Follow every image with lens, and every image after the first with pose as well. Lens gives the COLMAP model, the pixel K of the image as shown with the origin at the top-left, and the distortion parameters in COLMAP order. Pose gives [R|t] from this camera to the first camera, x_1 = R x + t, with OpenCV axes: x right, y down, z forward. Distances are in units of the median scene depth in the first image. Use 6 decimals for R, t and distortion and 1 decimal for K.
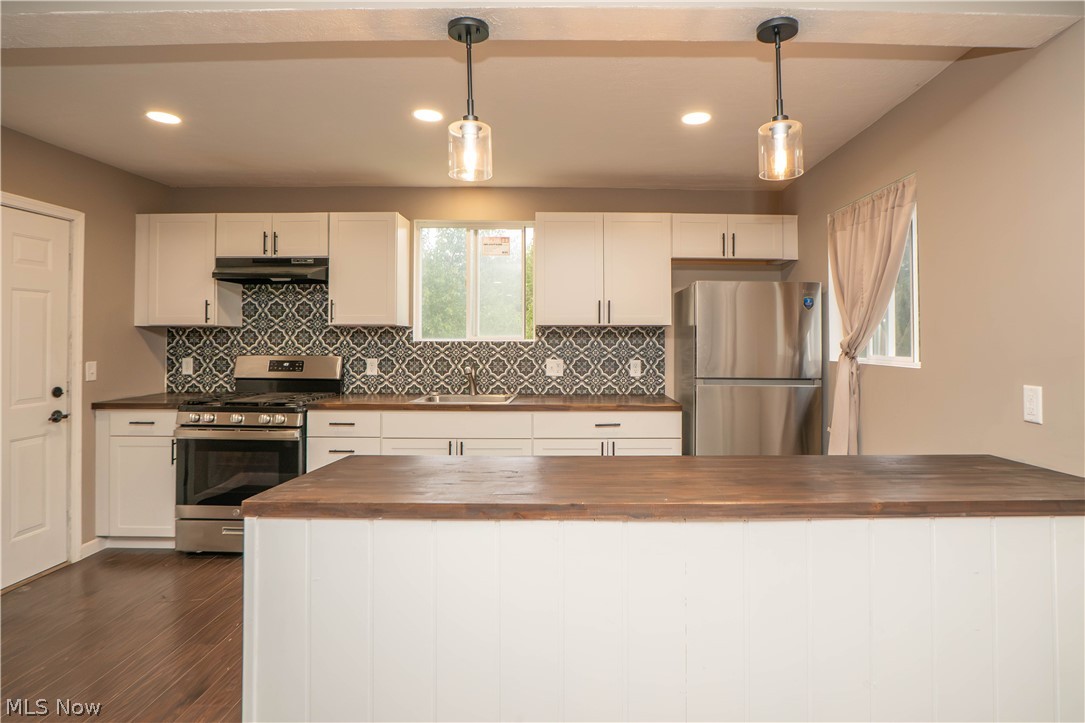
lens RADIAL K [[540.6, 0, 573.1], [0, 540.6, 329.3], [0, 0, 1]] dist [-0.040537, 0.003972]
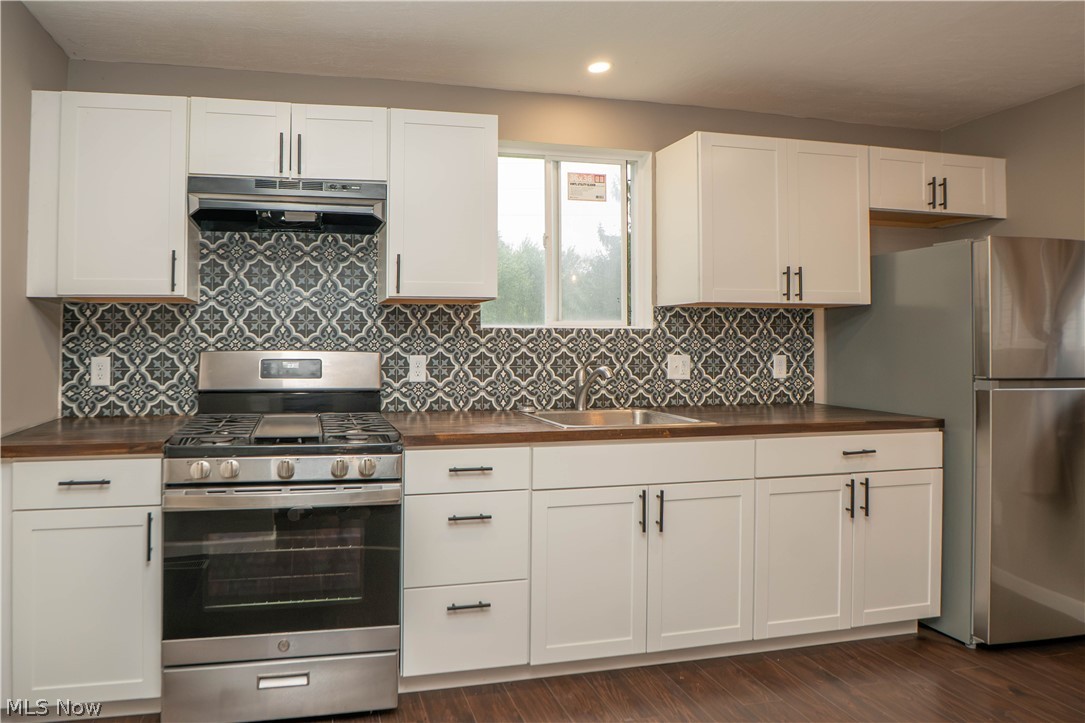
lens RADIAL K [[593.8, 0, 413.8], [0, 593.8, 325.0], [0, 0, 1]] dist [-0.031882, 0.000522]
pose [[0.987499, 0.003272, 0.157592, -0.487086], [-0.004306, 0.999971, 0.006220, 0.014601], [-0.157567, -0.006820, 0.987485, 0.317514]]
